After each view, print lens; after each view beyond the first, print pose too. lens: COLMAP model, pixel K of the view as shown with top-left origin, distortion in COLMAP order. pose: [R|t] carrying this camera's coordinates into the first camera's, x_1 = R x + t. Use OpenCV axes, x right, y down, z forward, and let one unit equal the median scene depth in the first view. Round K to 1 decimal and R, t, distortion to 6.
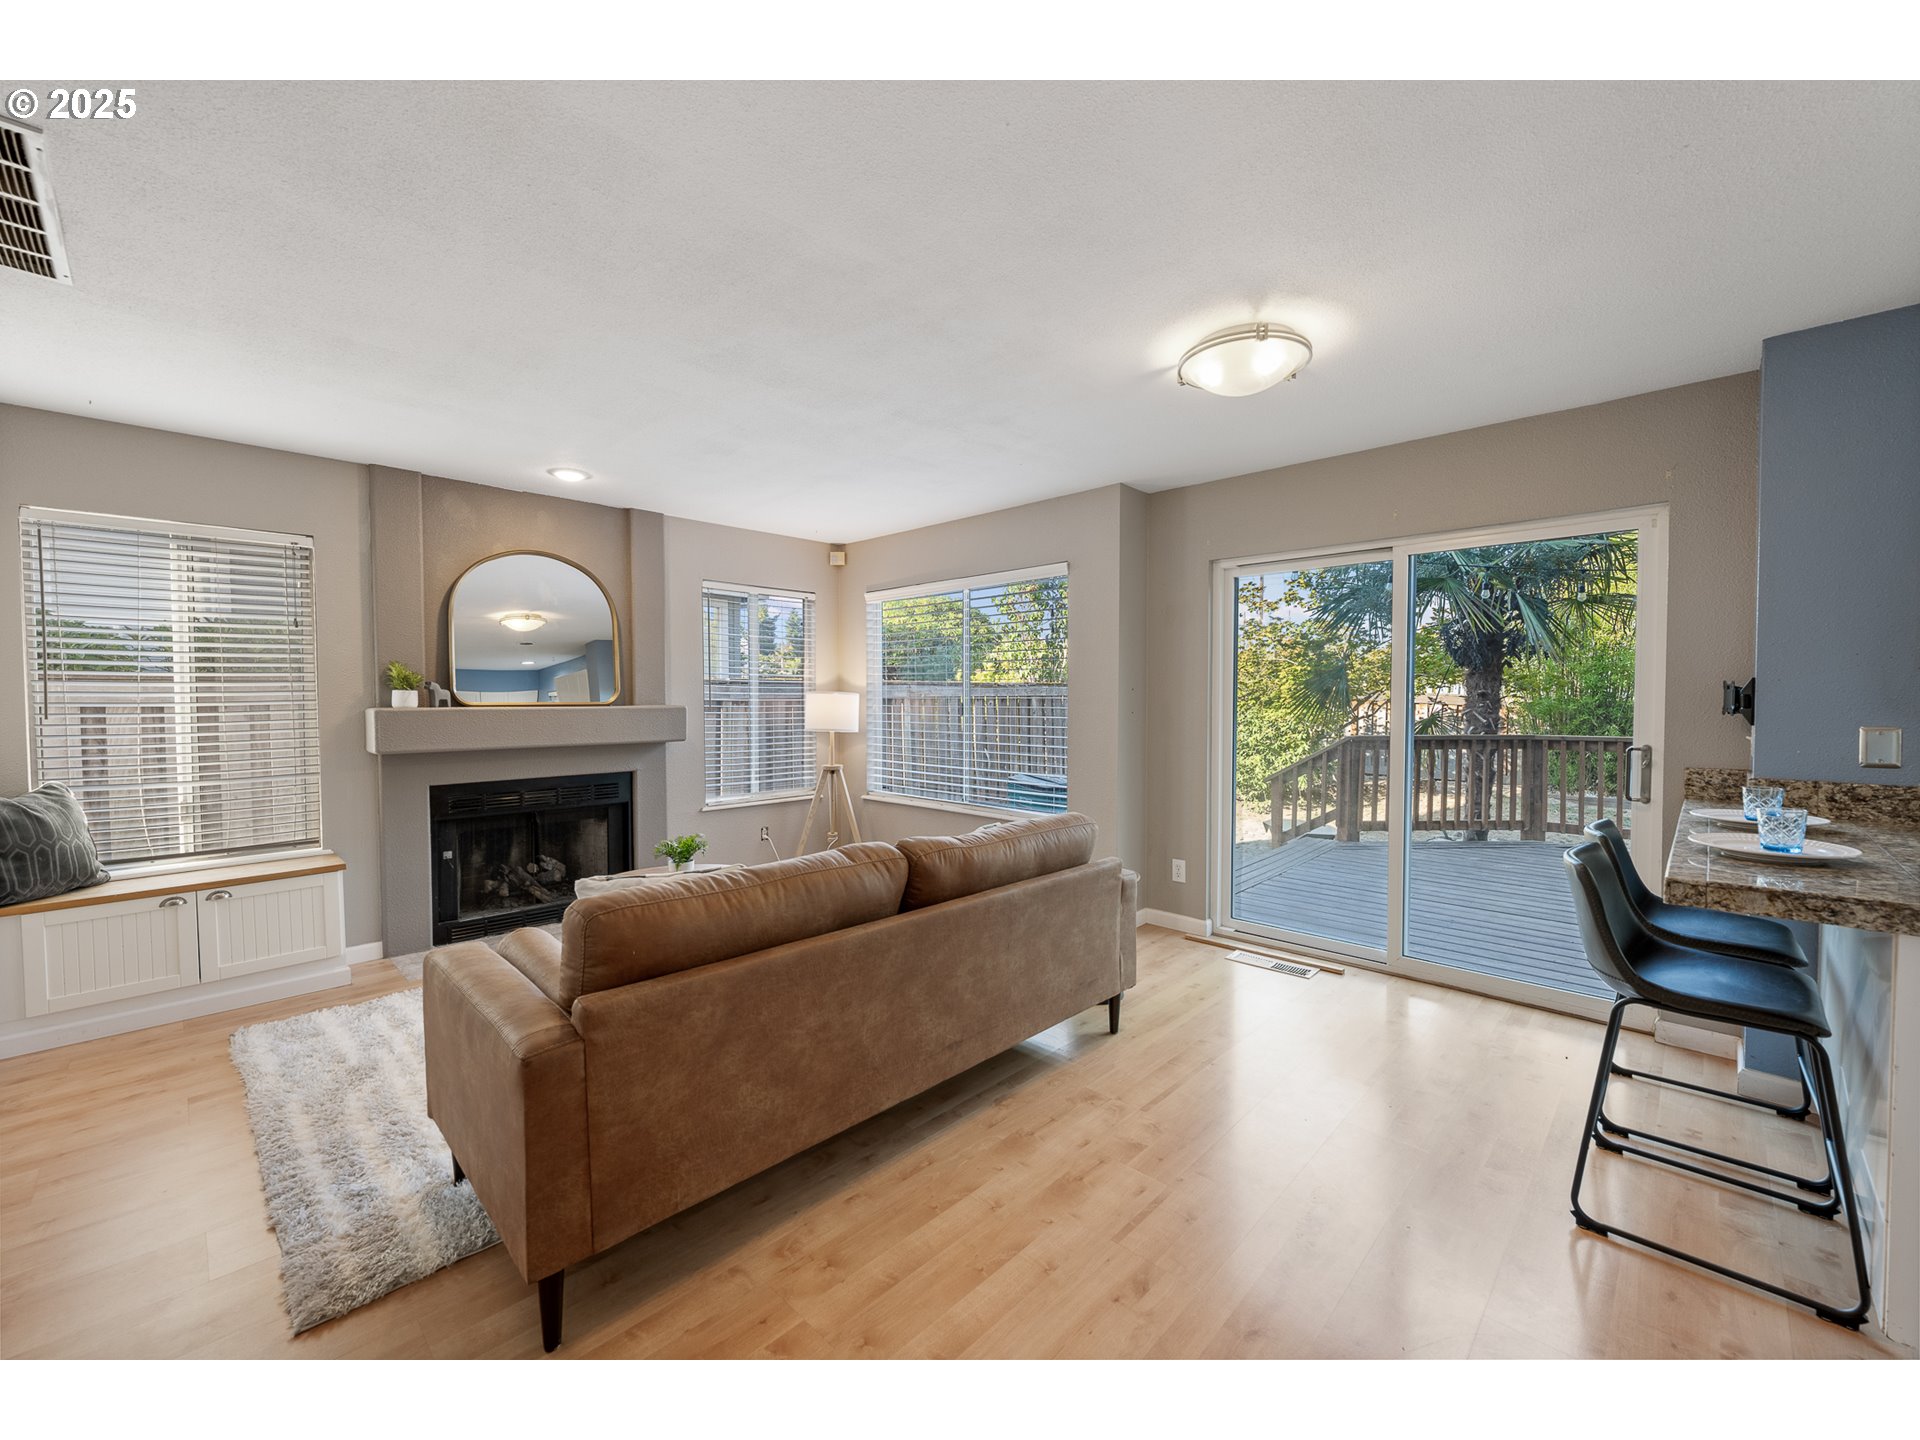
lens RADIAL K [[775.2, 0, 958.1], [0, 775.2, 715.5], [0, 0, 1]] dist [-0.000620, -0.000048]
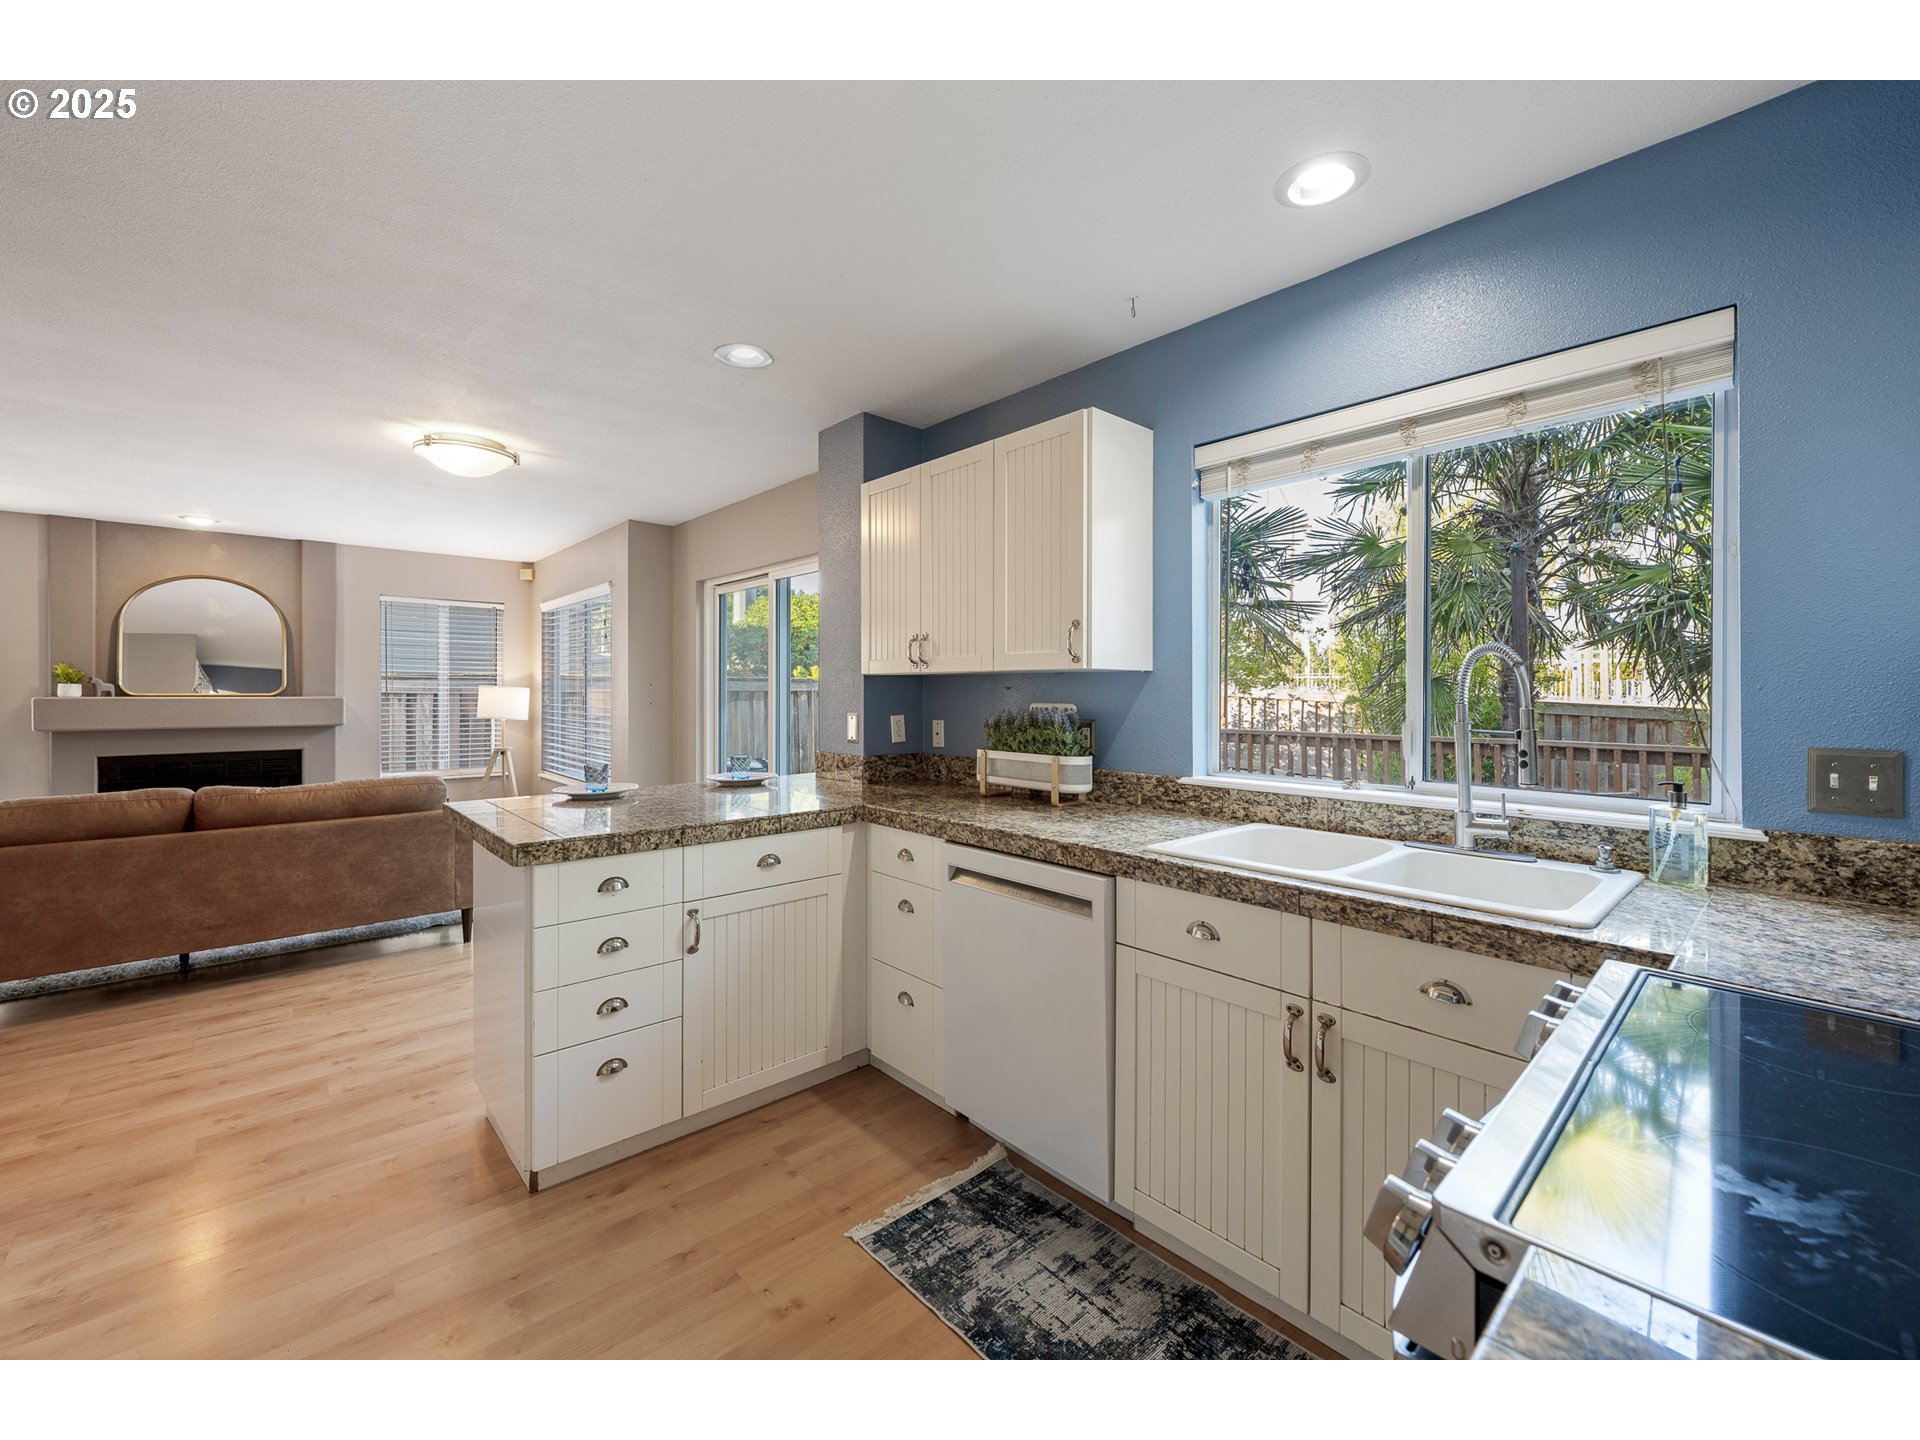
lens RADIAL K [[784.2, 0, 954.4], [0, 784.2, 691.2], [0, 0, 1]] dist [0.000729, 0.000004]
pose [[0.997568, 0.003925, -0.069592, 0.877908], [-0.005626, 0.999690, -0.024260, 0.004368], [0.069476, 0.024593, 0.997280, -0.232010]]
